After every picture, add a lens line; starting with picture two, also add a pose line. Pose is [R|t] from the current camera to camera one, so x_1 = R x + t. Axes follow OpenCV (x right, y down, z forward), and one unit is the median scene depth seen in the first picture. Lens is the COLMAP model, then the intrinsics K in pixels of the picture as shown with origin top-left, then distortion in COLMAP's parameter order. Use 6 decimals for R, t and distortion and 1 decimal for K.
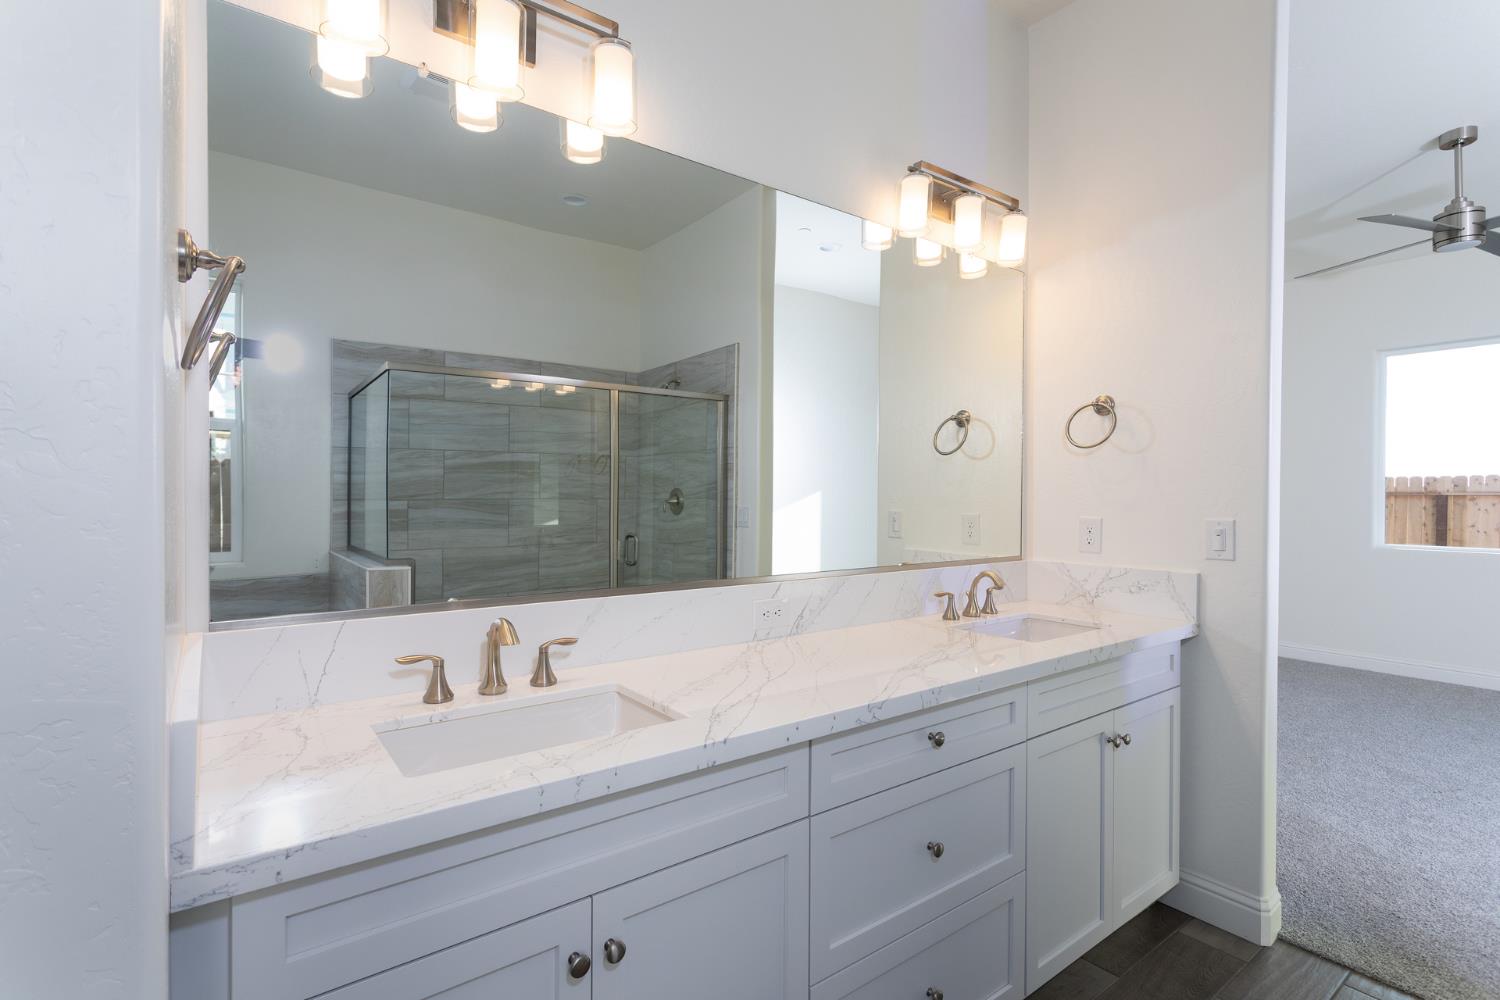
lens RADIAL K [[700.1, 0, 748.1], [0, 700.1, 507.0], [0, 0, 1]] dist [-0.001053, 0.000183]
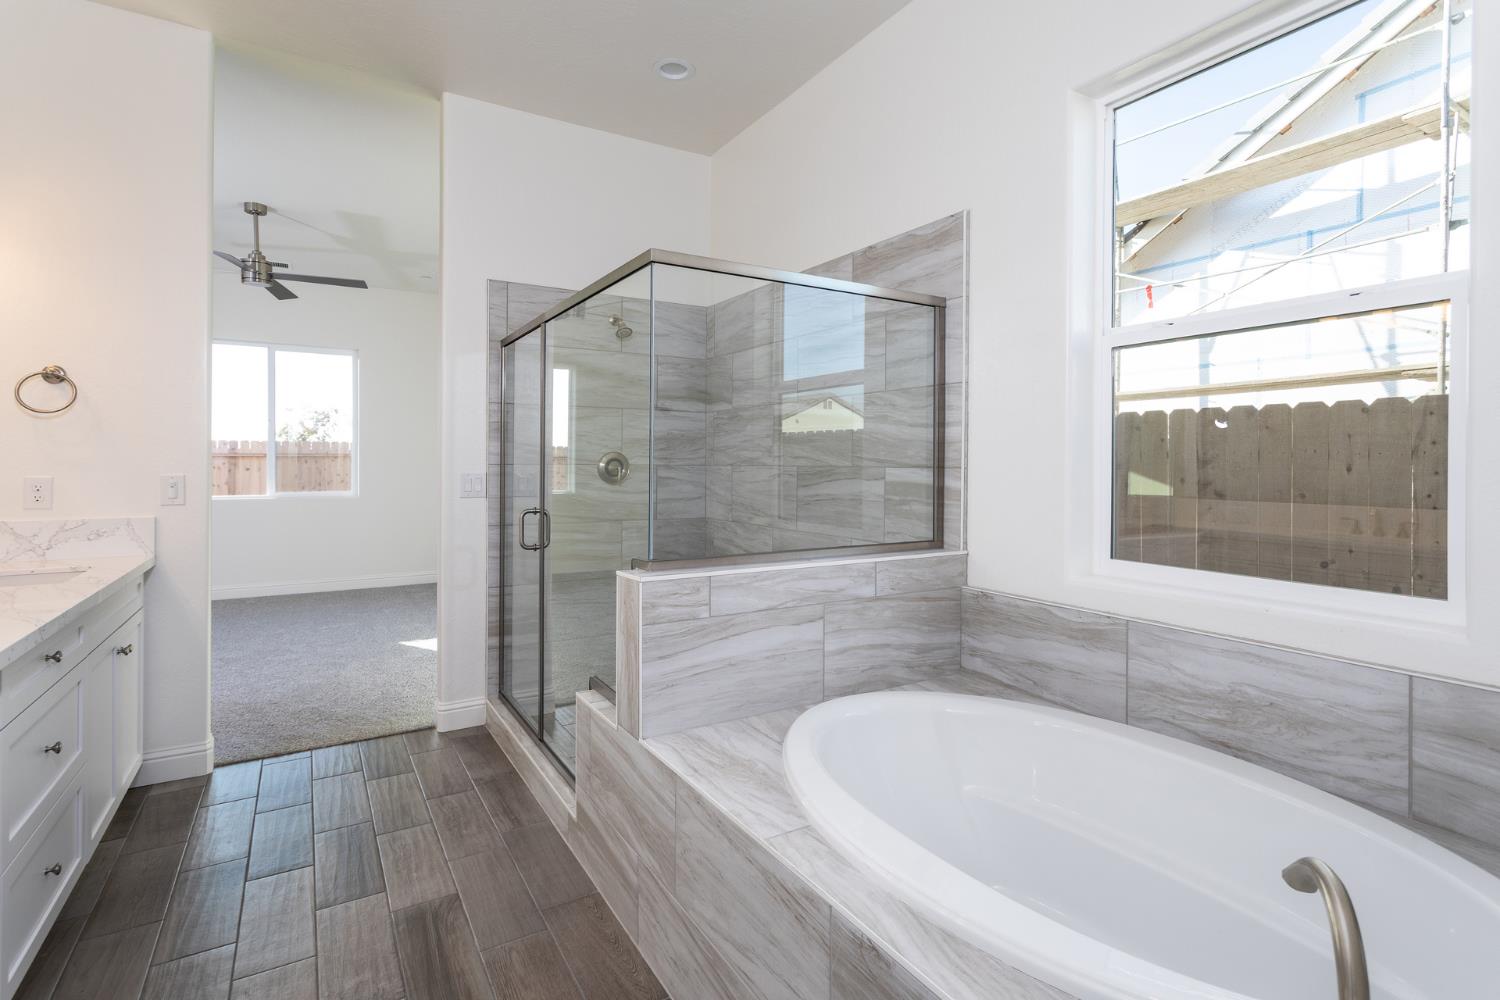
lens RADIAL K [[732.8, 0, 746.0], [0, 732.8, 450.8], [0, 0, 1]] dist [0.010514, 0.000106]
pose [[0.099138, 0.007989, 0.995042, -0.608806], [0.011459, 0.999892, -0.009170, -0.002862], [-0.995008, 0.012311, 0.099035, -0.227895]]
